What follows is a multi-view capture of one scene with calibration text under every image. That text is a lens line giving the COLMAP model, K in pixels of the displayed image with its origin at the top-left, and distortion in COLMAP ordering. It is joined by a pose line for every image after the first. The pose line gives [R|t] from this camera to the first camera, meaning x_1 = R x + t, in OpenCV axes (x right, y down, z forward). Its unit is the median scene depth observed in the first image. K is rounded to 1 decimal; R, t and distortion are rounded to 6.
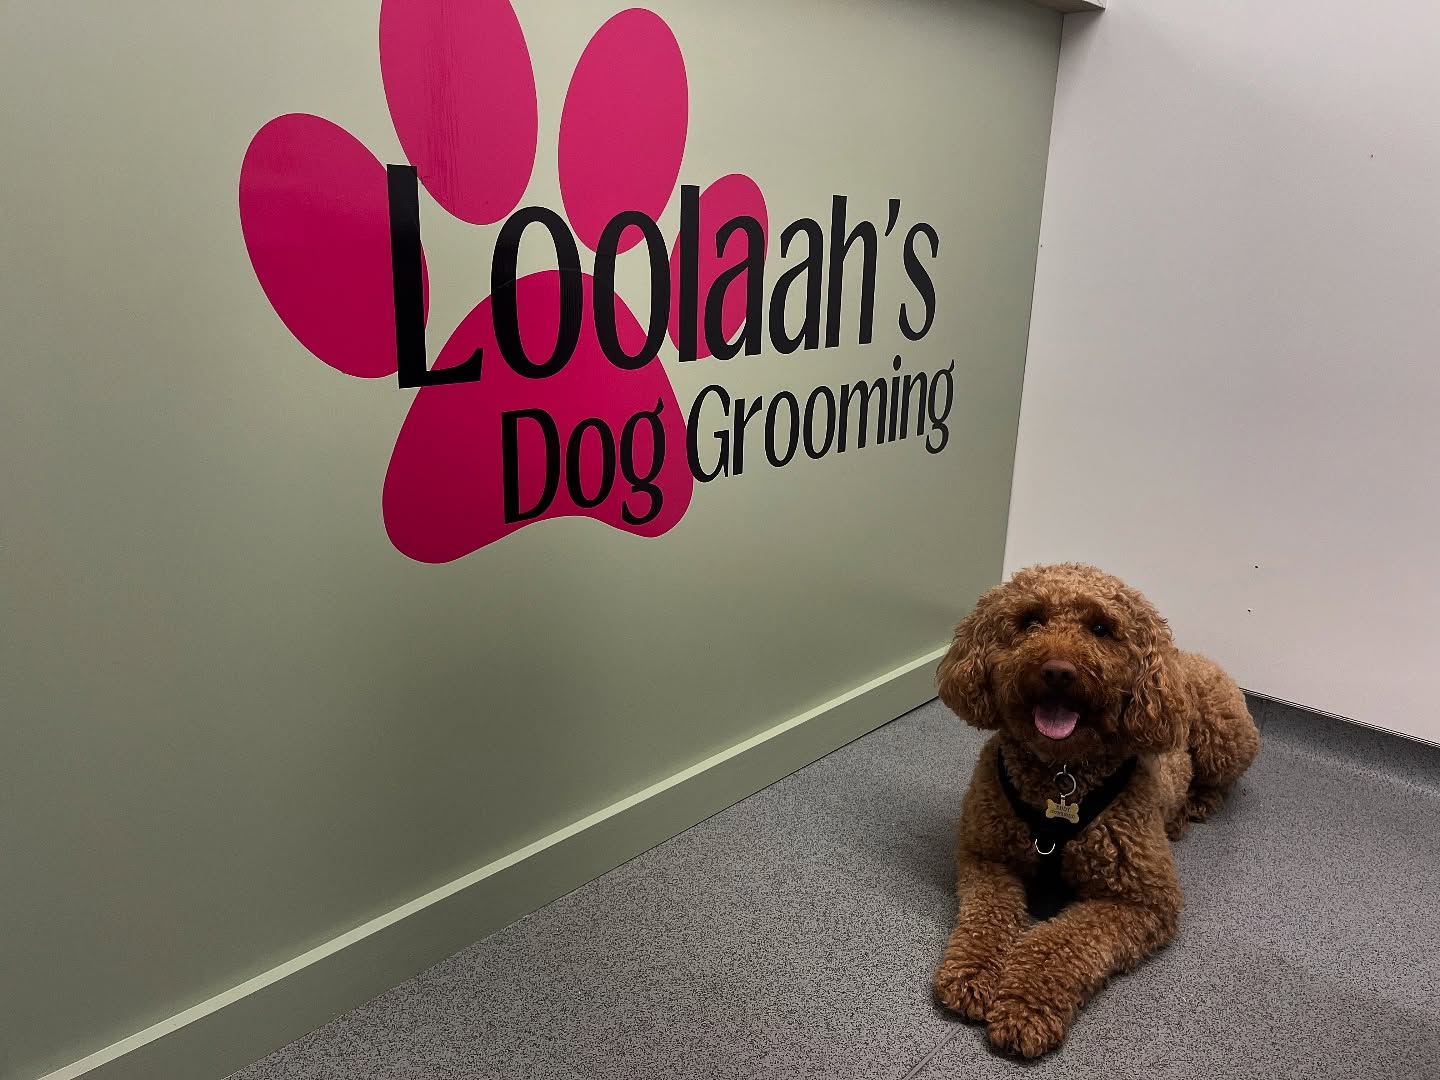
lens RADIAL K [[1052.9, 0, 698.4], [0, 1052.9, 547.0], [0, 0, 1]] dist [0.038987, -0.064457]
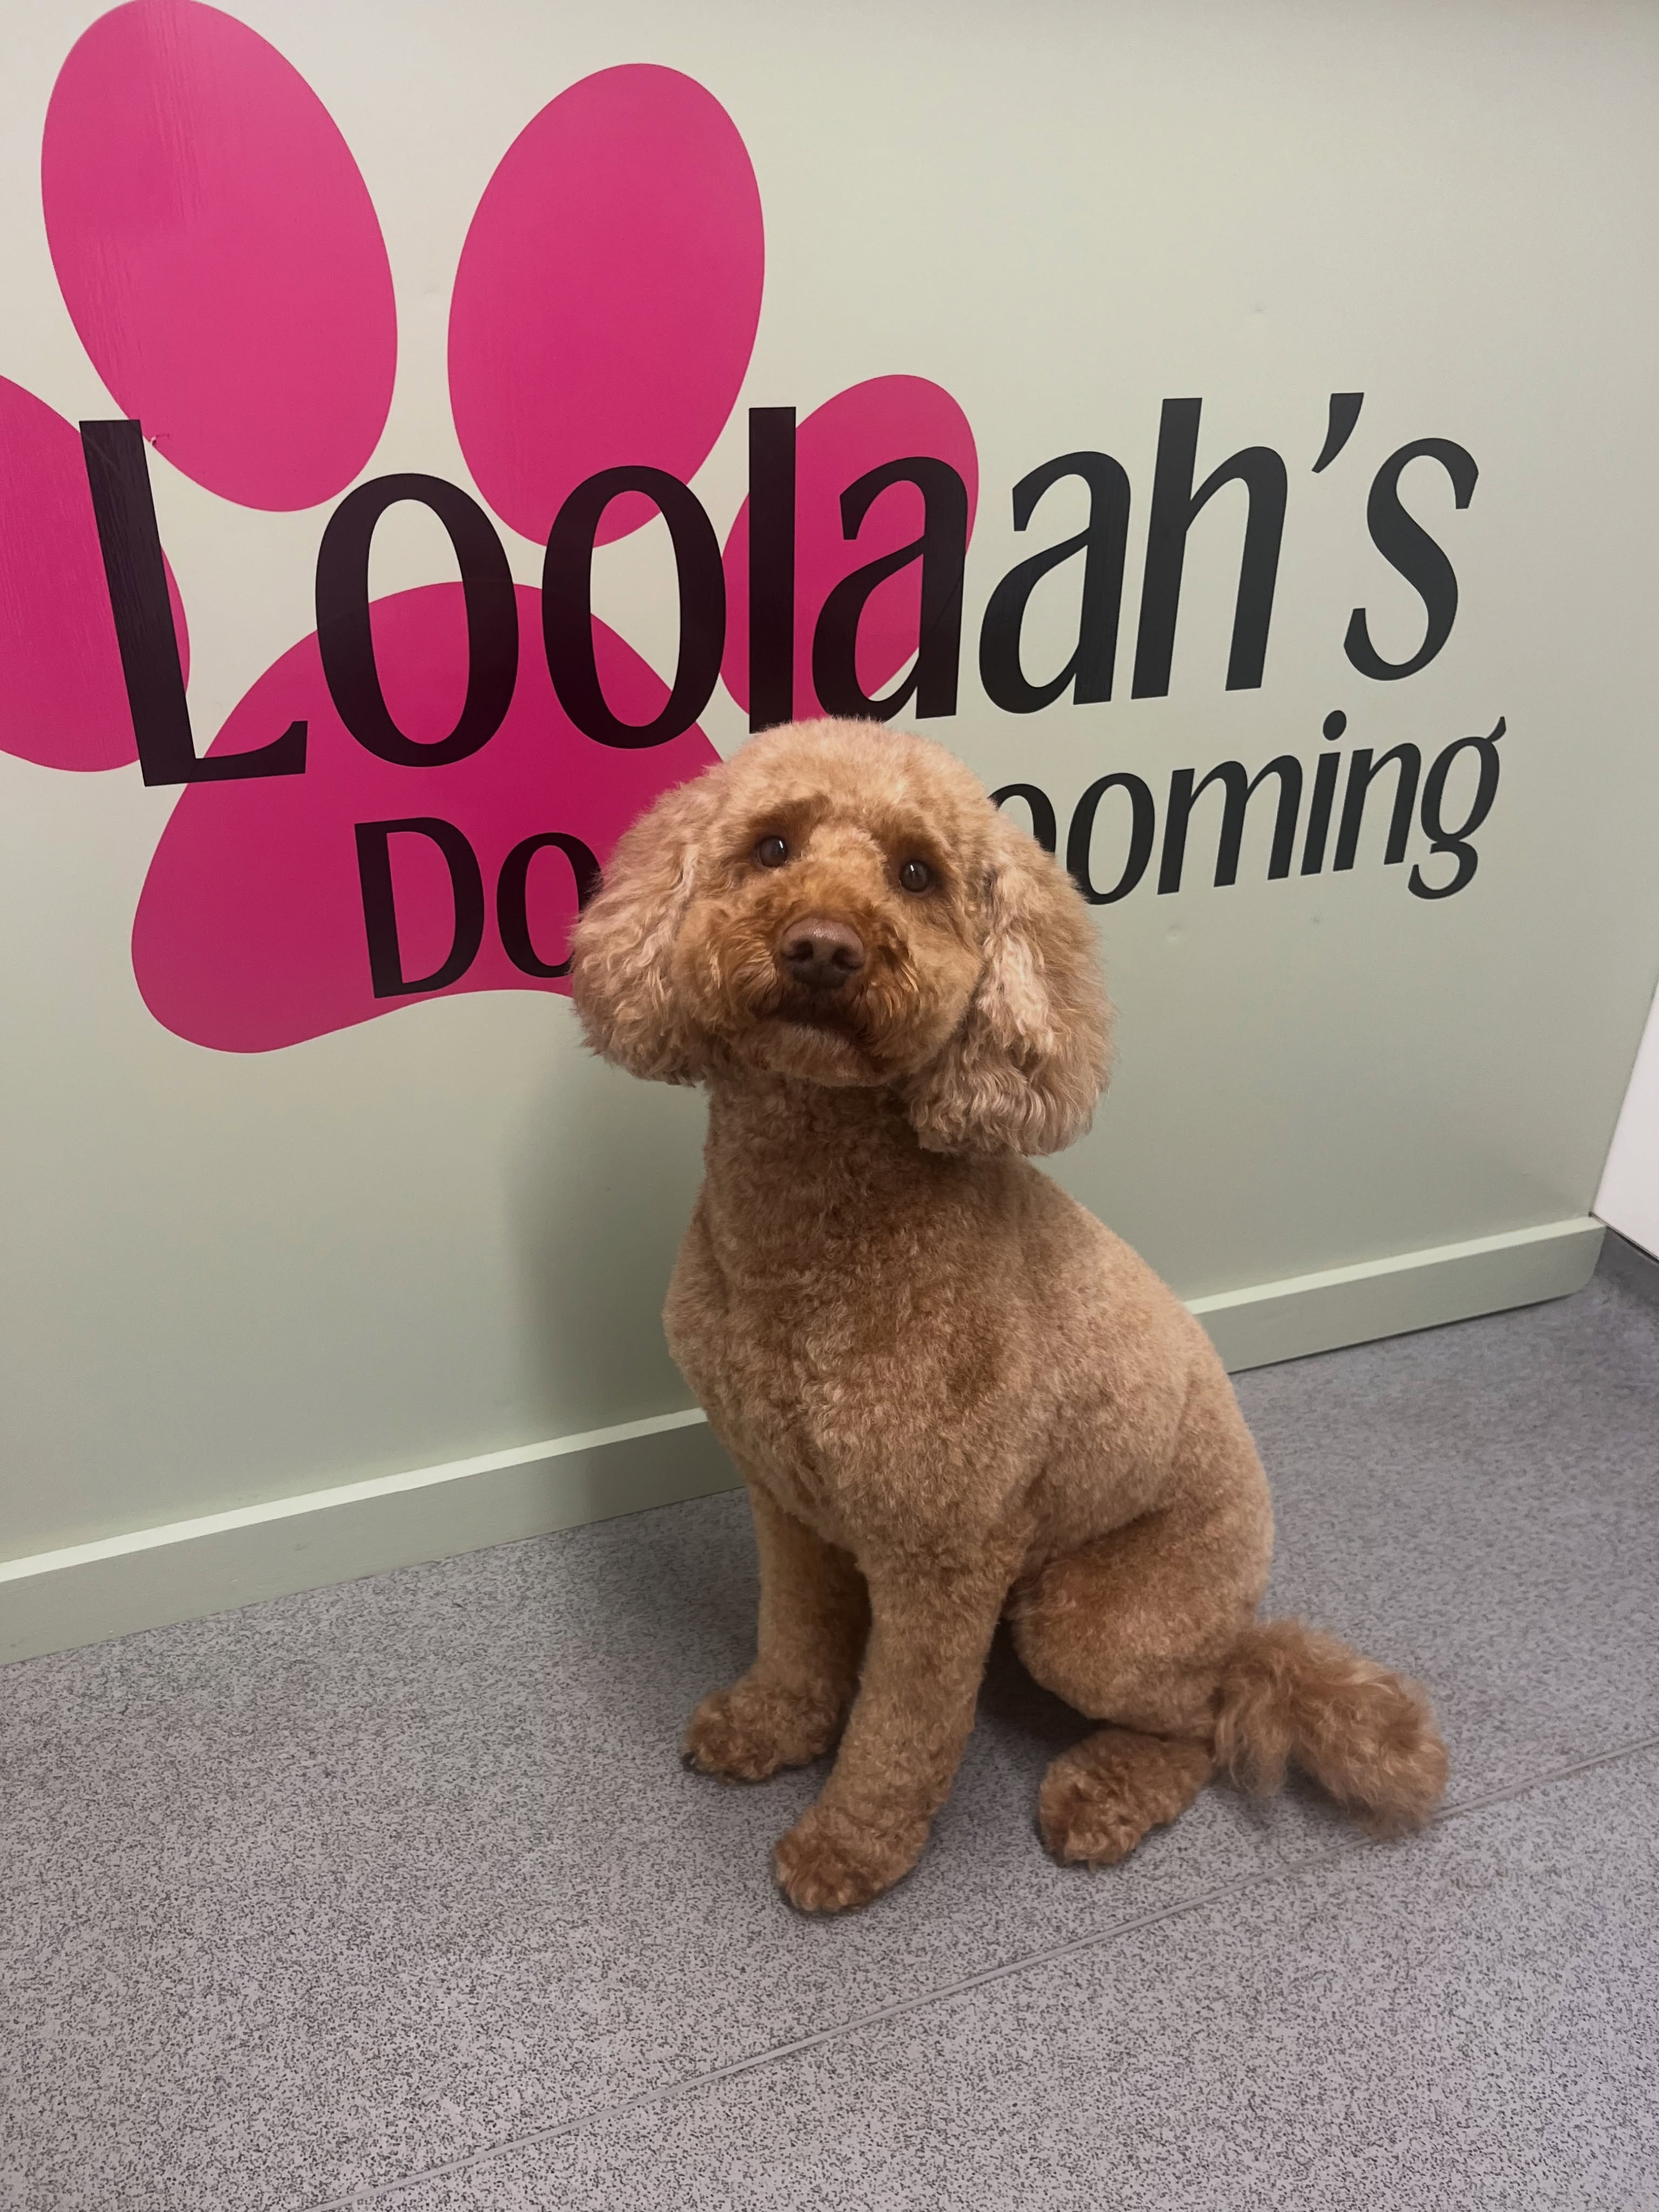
lens RADIAL K [[1617.4, 0, 806.2], [0, 1617.4, 1092.0], [0, 0, 1]] dist [0.038987, -0.064457]
pose [[0.899334, 0.194696, -0.391524, 0.375507], [-0.116908, 0.969867, 0.213755, -0.177052], [0.421343, -0.146465, 0.894996, 0.217557]]
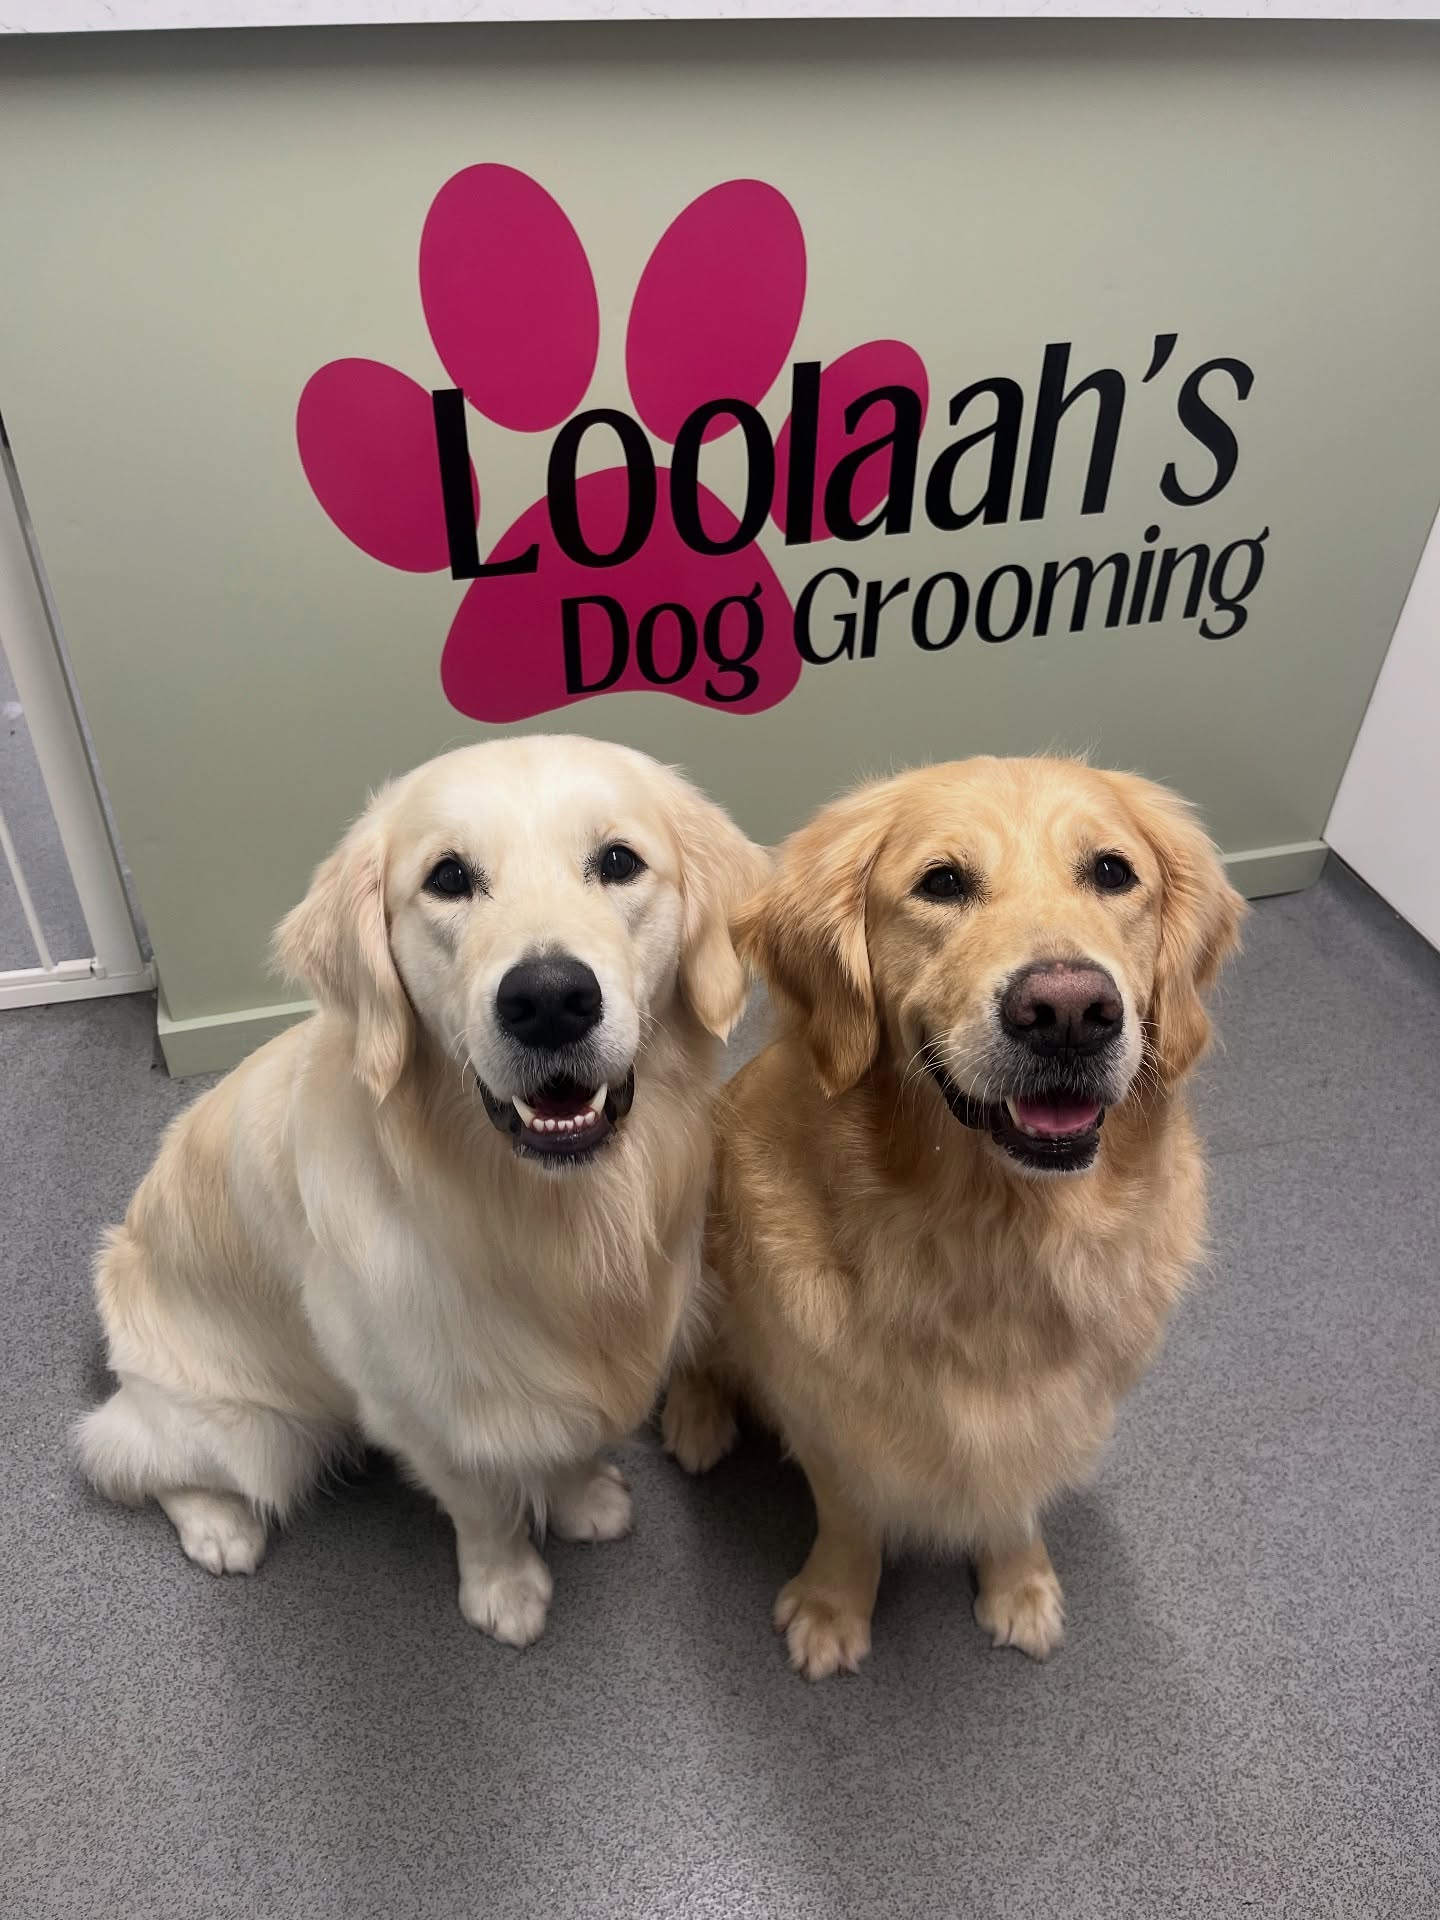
lens RADIAL K [[1403.9, 0, 723.7], [0, 1403.9, 936.4], [0, 0, 1]] dist [0.038987, -0.064457]
pose [[0.857283, 0.314815, -0.407378, 0.556805], [-0.140163, 0.904088, 0.403707, -0.358566], [0.495399, -0.288992, 0.819185, -0.169477]]
